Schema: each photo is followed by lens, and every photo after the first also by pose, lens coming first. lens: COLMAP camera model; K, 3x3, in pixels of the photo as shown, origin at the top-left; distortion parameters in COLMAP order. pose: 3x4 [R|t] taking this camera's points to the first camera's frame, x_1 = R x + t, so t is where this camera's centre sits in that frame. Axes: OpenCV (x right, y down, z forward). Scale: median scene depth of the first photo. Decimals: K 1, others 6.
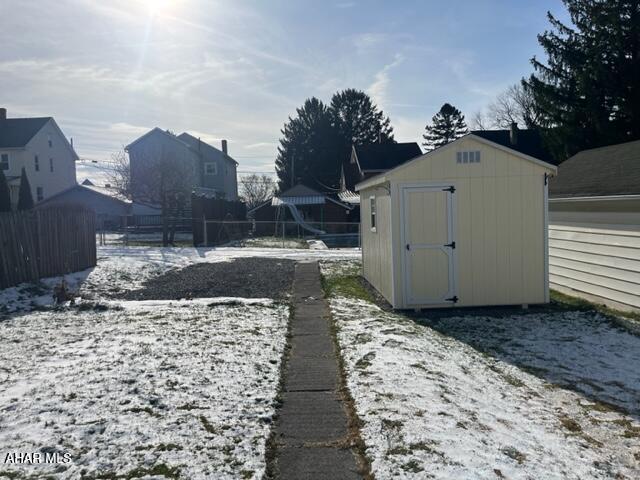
lens RADIAL K [[490.1, 0, 319.8], [0, 490.1, 239.4], [0, 0, 1]] dist [0.006448, -0.013265]
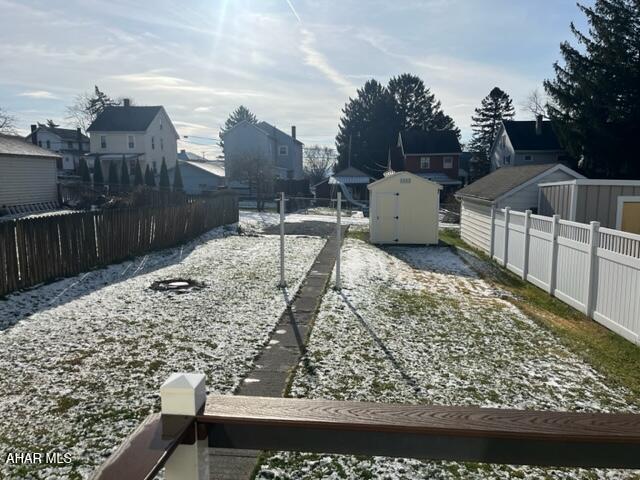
lens RADIAL K [[490.1, 0, 319.9], [0, 490.1, 241.2], [0, 0, 1]] dist [0.006448, -0.013265]
pose [[0.991805, 0.047363, -0.118656, 0.019054], [-0.038928, 0.996614, 0.072423, -0.003265], [0.121684, -0.067210, 0.990291, -0.143512]]
